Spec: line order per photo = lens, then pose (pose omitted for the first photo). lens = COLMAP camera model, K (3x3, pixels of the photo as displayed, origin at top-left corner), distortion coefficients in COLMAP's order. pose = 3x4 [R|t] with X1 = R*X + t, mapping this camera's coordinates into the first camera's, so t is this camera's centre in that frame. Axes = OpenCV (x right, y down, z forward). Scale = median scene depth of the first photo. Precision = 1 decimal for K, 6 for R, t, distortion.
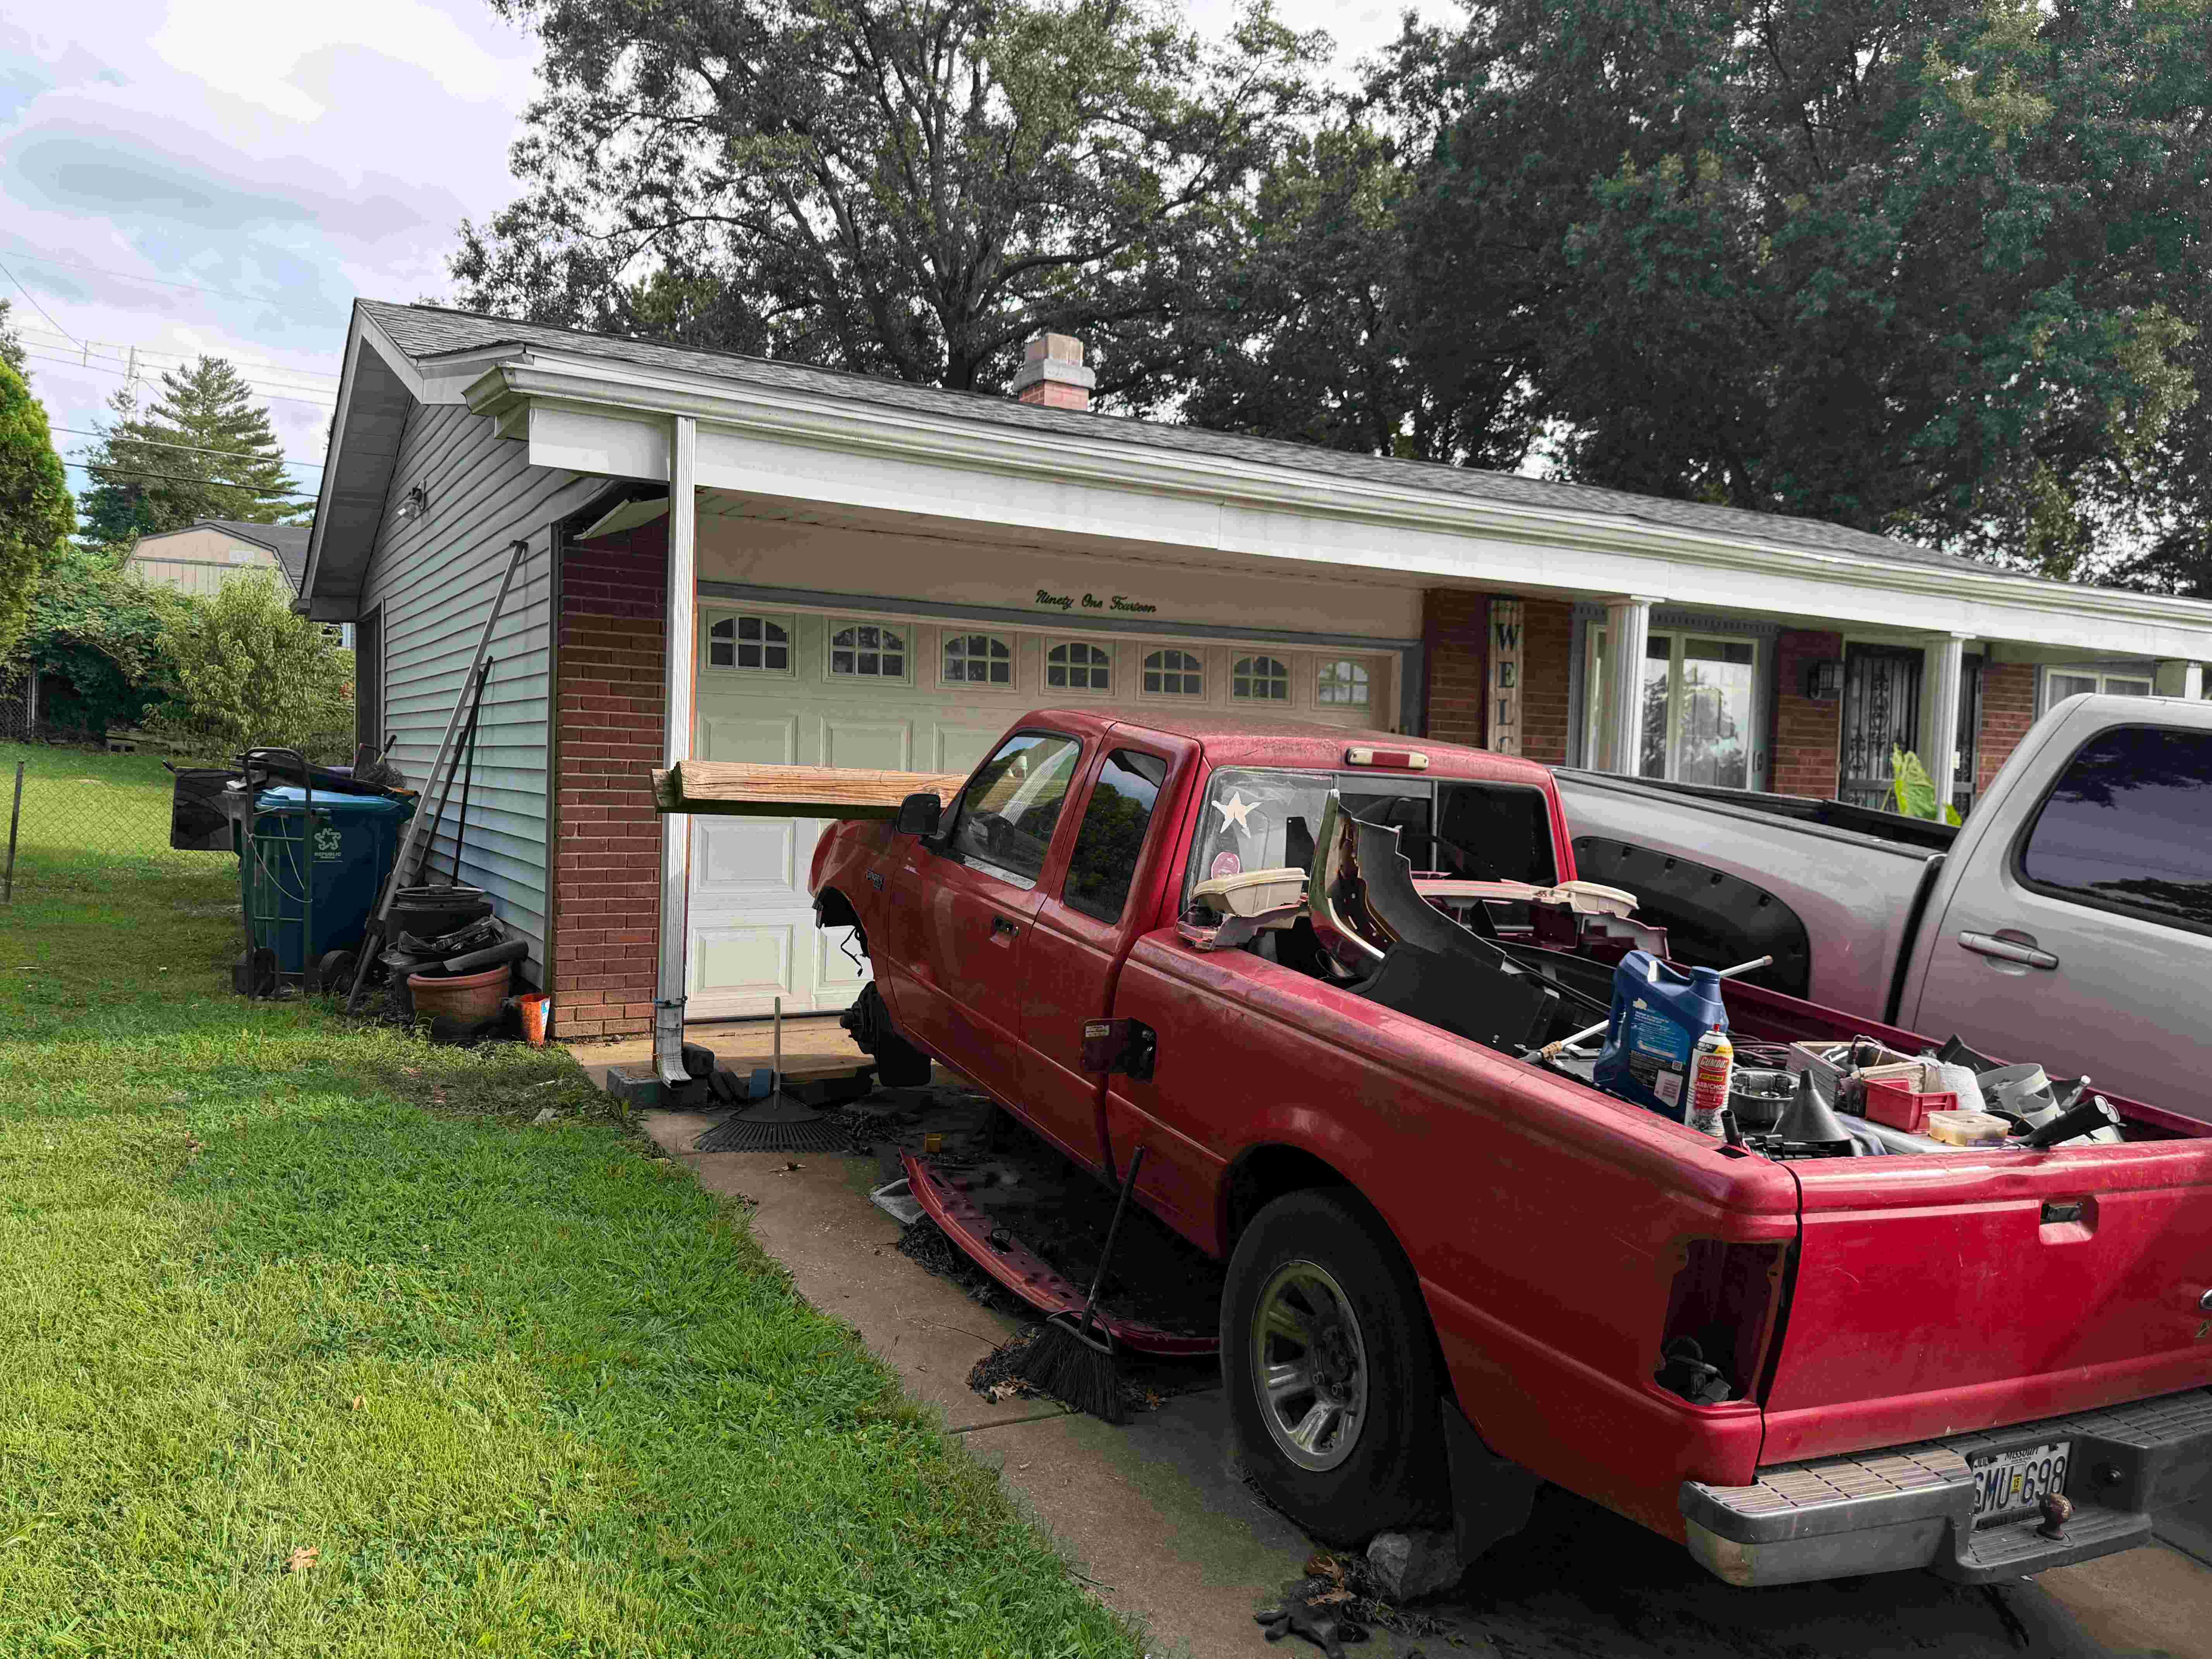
lens RADIAL K [[1607.8, 0, 1101.9], [0, 1607.8, 832.6], [0, 0, 1]] dist [0.033842, -0.052696]
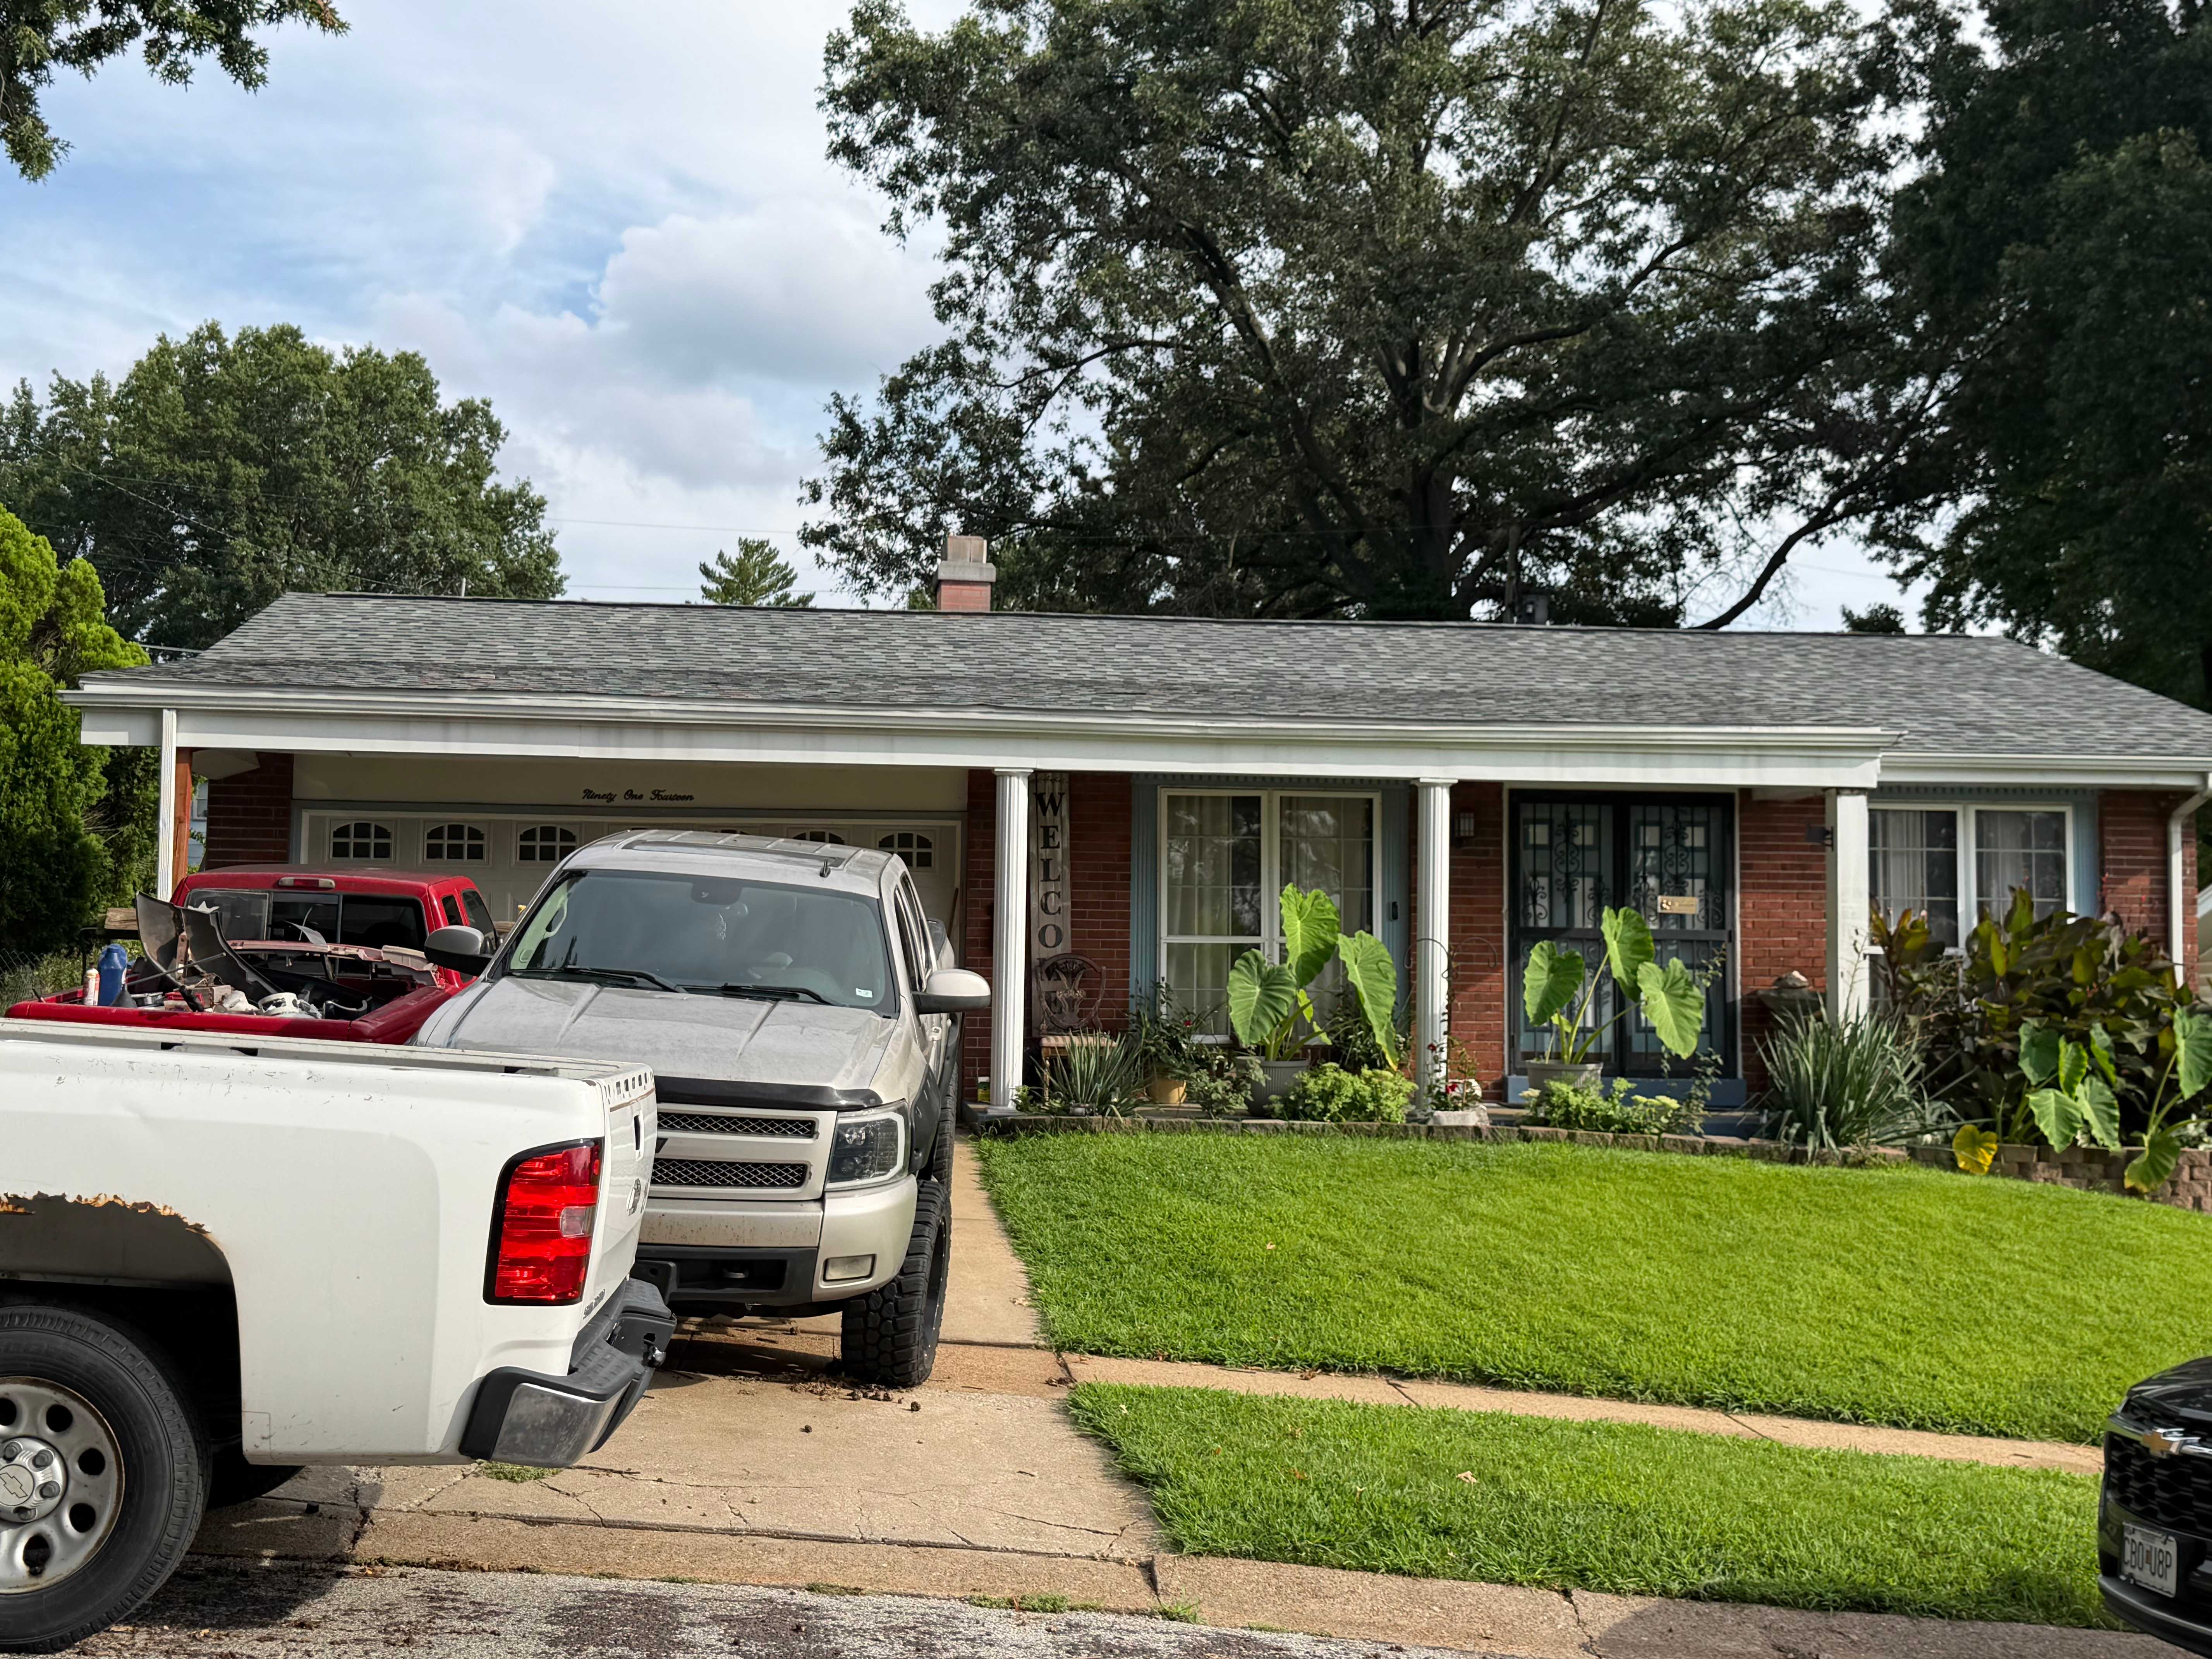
lens RADIAL K [[2471.3, 0, 1106.4], [0, 2471.3, 832.0], [0, 0, 1]] dist [0.192305, -0.449065]
pose [[0.914840, -0.051467, -0.400524, 0.276440], [0.001322, 0.992221, -0.124479, 0.032112], [0.403815, 0.113349, 0.907791, -0.158340]]
